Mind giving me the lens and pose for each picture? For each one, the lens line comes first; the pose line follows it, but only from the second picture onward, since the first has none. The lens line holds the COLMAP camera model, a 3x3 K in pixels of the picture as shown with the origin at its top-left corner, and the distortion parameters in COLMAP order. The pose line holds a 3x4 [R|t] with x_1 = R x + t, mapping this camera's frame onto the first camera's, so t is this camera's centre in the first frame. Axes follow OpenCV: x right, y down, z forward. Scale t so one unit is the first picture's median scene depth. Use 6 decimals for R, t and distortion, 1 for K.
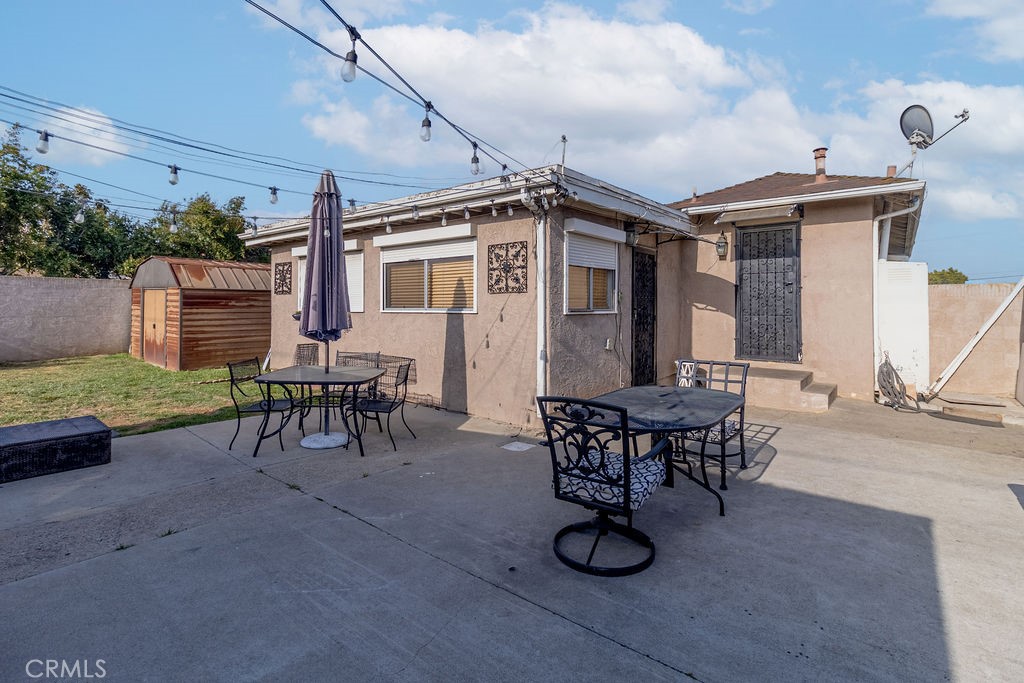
lens RADIAL K [[492.5, 0, 495.7], [0, 492.5, 296.0], [0, 0, 1]] dist [-0.002557, 0.003258]
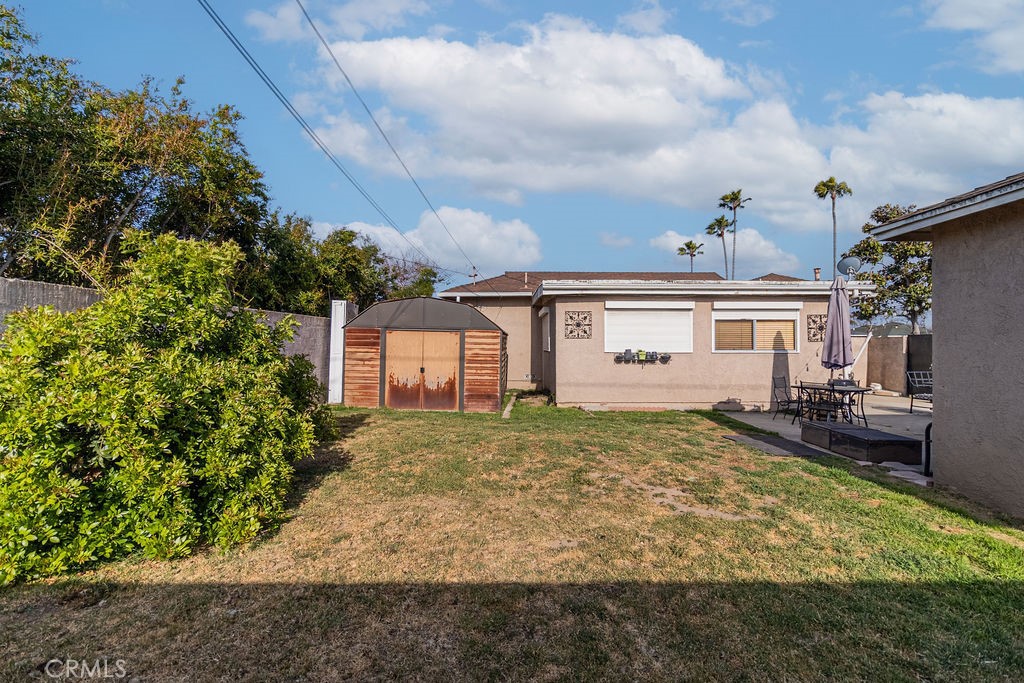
lens RADIAL K [[492.5, 0, 507.5], [0, 492.5, 343.0], [0, 0, 1]] dist [-0.002557, 0.003258]
pose [[0.769560, -0.001694, 0.638573, -2.067524], [-0.012092, 0.999779, 0.017224, -0.018013], [-0.638461, -0.020976, 0.769369, 0.330024]]
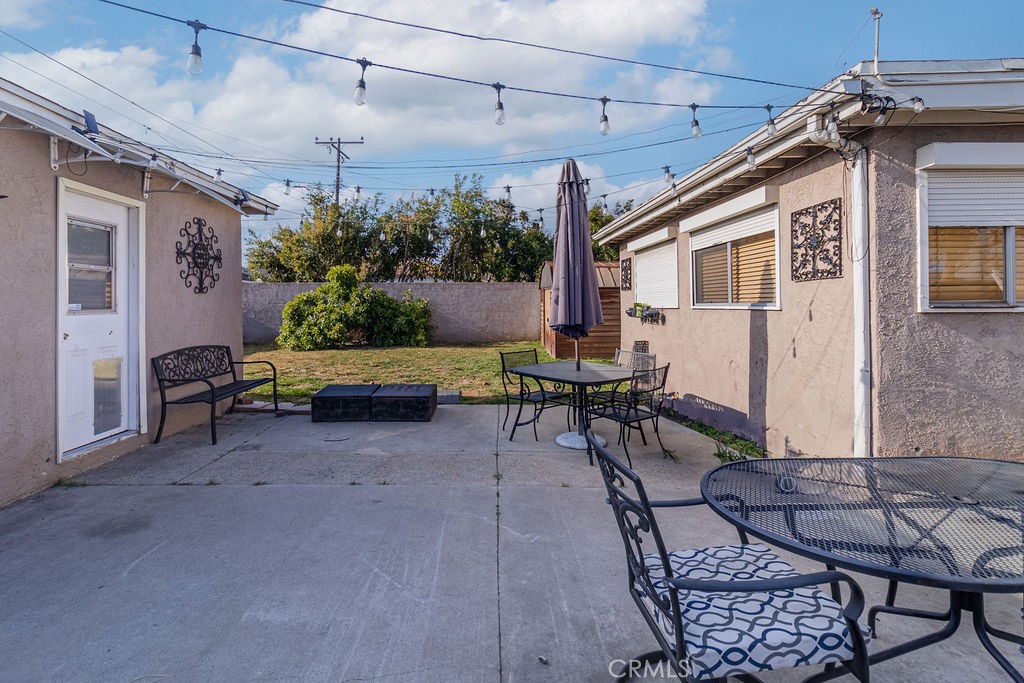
lens RADIAL K [[492.5, 0, 494.1], [0, 492.5, 299.7], [0, 0, 1]] dist [-0.002557, 0.003258]
pose [[0.644259, -0.008935, -0.764755, 0.255371], [0.017245, 0.999847, 0.002847, 0.011965], [0.764613, -0.015023, 0.644314, 0.231868]]
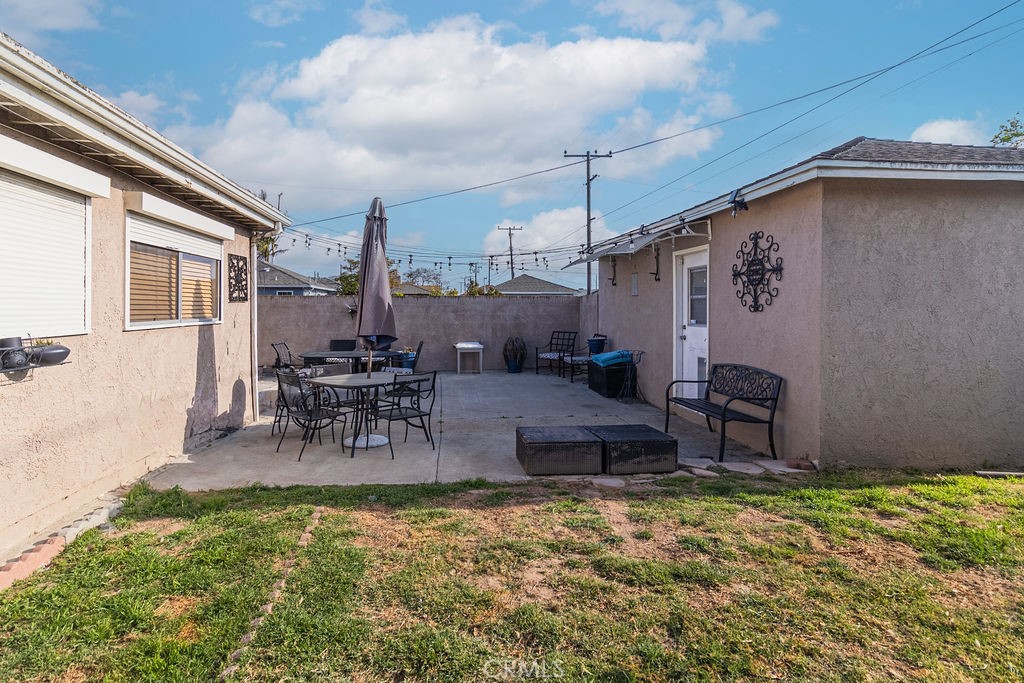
lens RADIAL K [[492.5, 0, 492.9], [0, 492.5, 309.5], [0, 0, 1]] dist [-0.002557, 0.003258]
pose [[-0.727245, -0.007683, 0.686335, -1.121617], [-0.022087, 0.999681, -0.012213, 0.009828], [-0.686023, -0.024041, -0.727183, 1.403368]]
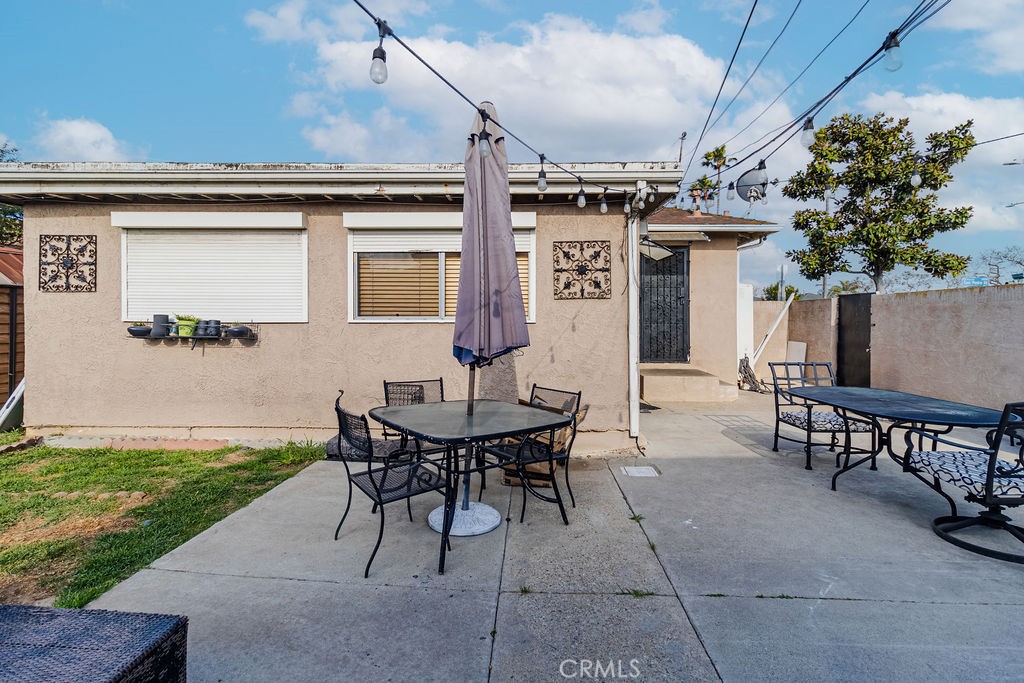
lens RADIAL K [[492.5, 0, 508.8], [0, 492.5, 321.9], [0, 0, 1]] dist [-0.002557, 0.003258]
pose [[0.786246, -0.003504, 0.617904, -0.611382], [-0.013444, 0.999650, 0.022775, 0.016719], [-0.617768, -0.026213, 0.785924, 0.402293]]
